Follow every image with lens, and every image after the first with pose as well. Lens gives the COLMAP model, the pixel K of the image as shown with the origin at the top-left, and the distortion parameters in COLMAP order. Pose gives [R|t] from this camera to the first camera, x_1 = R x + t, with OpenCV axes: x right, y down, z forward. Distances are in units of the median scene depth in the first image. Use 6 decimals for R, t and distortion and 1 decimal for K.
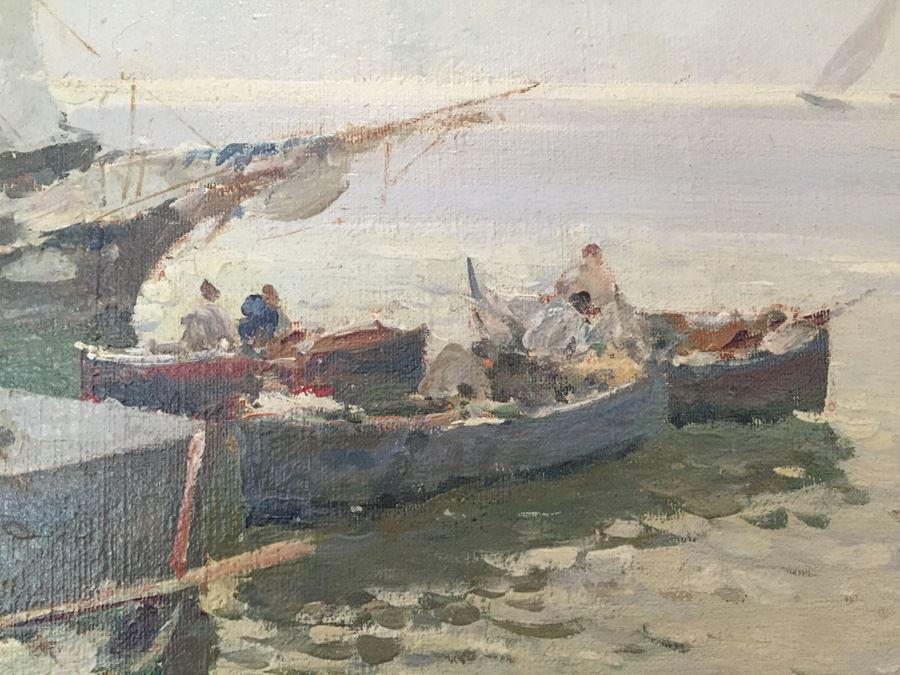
lens RADIAL K [[776.5, 0, 450.0], [0, 776.5, 337.5], [0, 0, 1]] dist [0.085014, -0.137348]
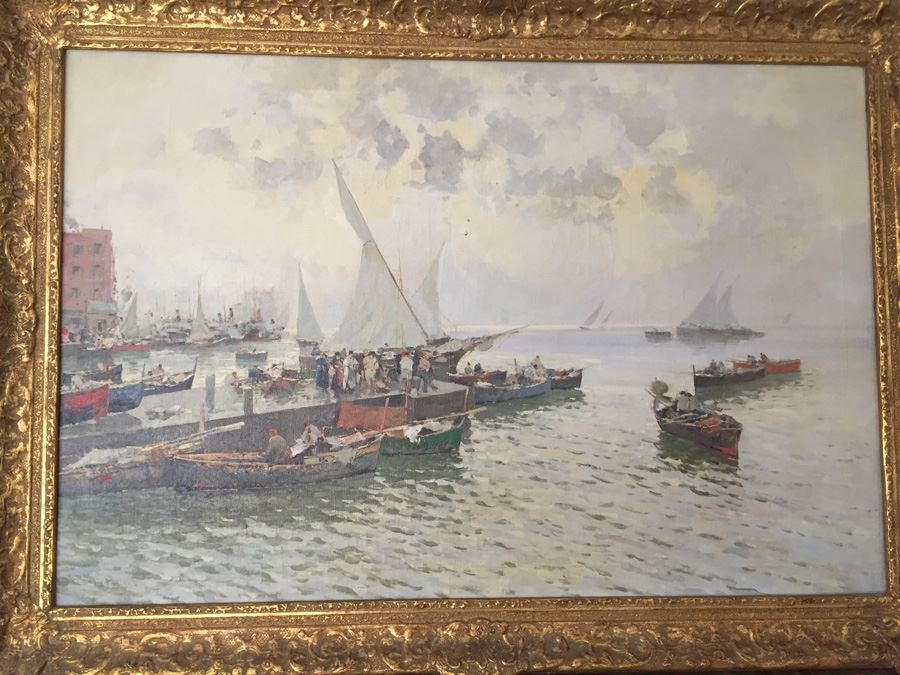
lens RADIAL K [[763.8, 0, 443.7], [0, 763.8, 341.1], [0, 0, 1]] dist [0.079056, -0.125550]
pose [[0.998265, 0.023129, -0.054143, -0.192200], [-0.020815, 0.998862, 0.042919, -0.458340], [0.055074, -0.041717, 0.997610, -4.537889]]
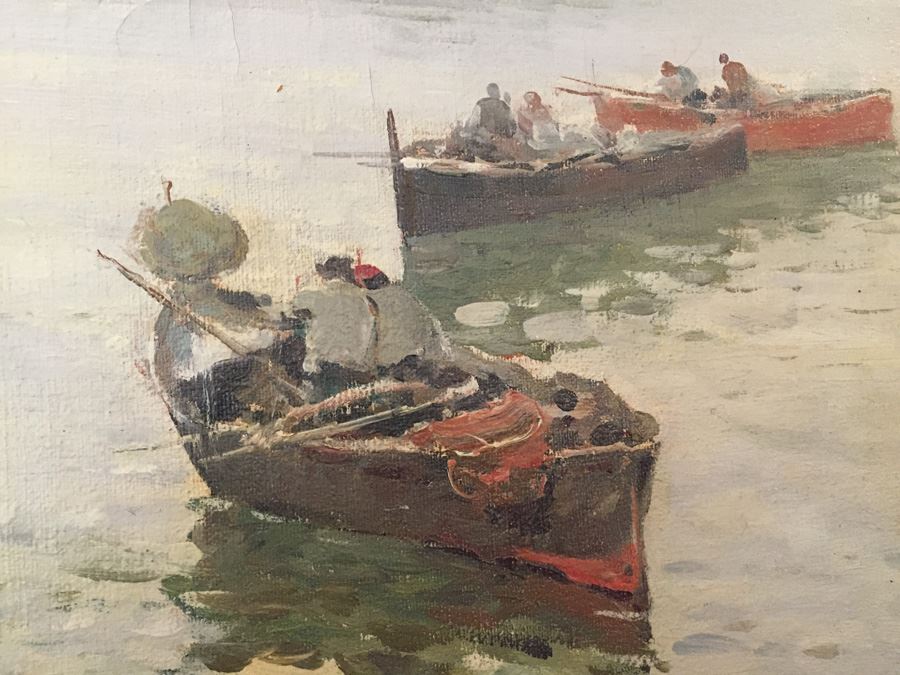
lens RADIAL K [[776.5, 0, 450.0], [0, 776.5, 337.5], [0, 0, 1]] dist [0.085014, -0.137348]
pose [[0.989622, -0.035381, 0.139272, 1.256043], [0.030580, 0.998867, 0.036465, 0.180609], [-0.140404, -0.031828, 0.989583, 0.128779]]
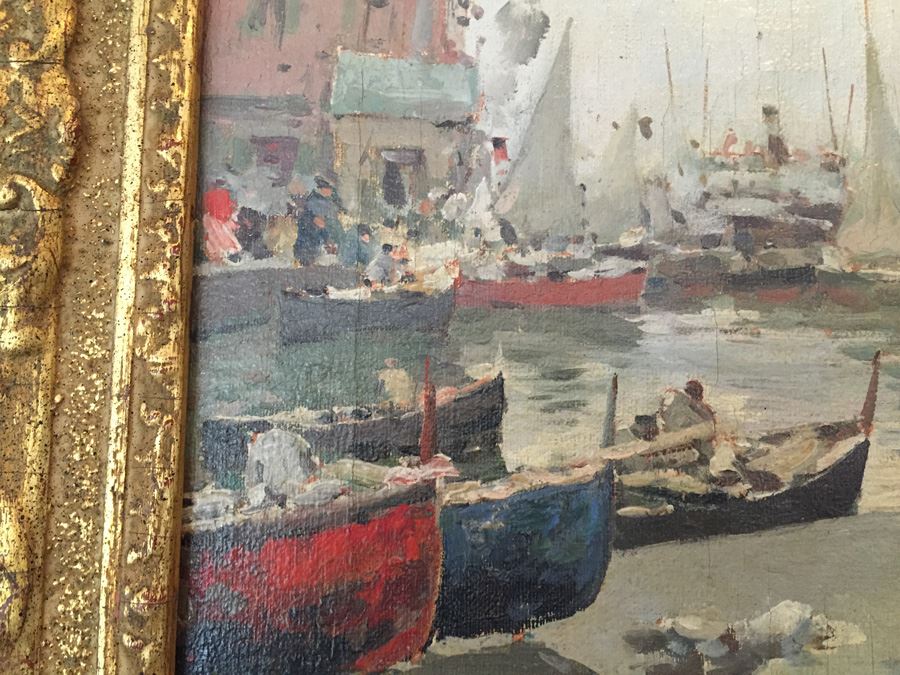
lens RADIAL K [[808.4, 0, 446.7], [0, 808.4, 323.5], [0, 0, 1]] dist [0.089727, -0.167795]
pose [[0.995888, 0.034158, -0.083903, -2.720851], [-0.035467, 0.999270, -0.014166, -0.070189], [0.083358, 0.017083, 0.996373, -0.369598]]
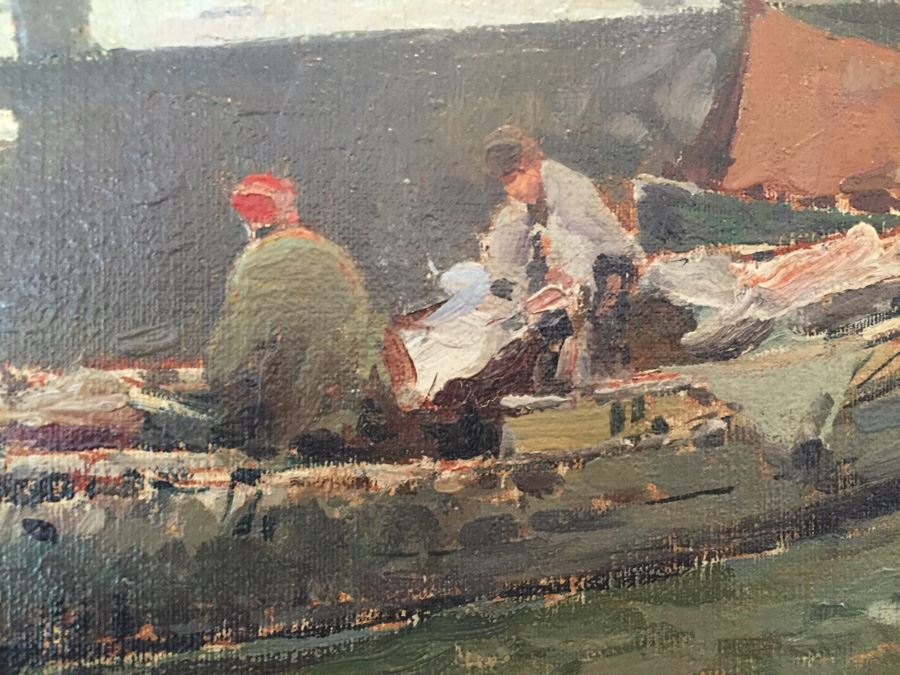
lens RADIAL K [[785.7, 0, 450.0], [0, 785.7, 337.5], [0, 0, 1]] dist [0.079201, -0.151974]
pose [[0.995262, 0.020643, 0.095017, -1.579945], [-0.029151, 0.995601, 0.089047, 0.494221], [-0.092761, -0.091394, 0.991485, 0.079947]]
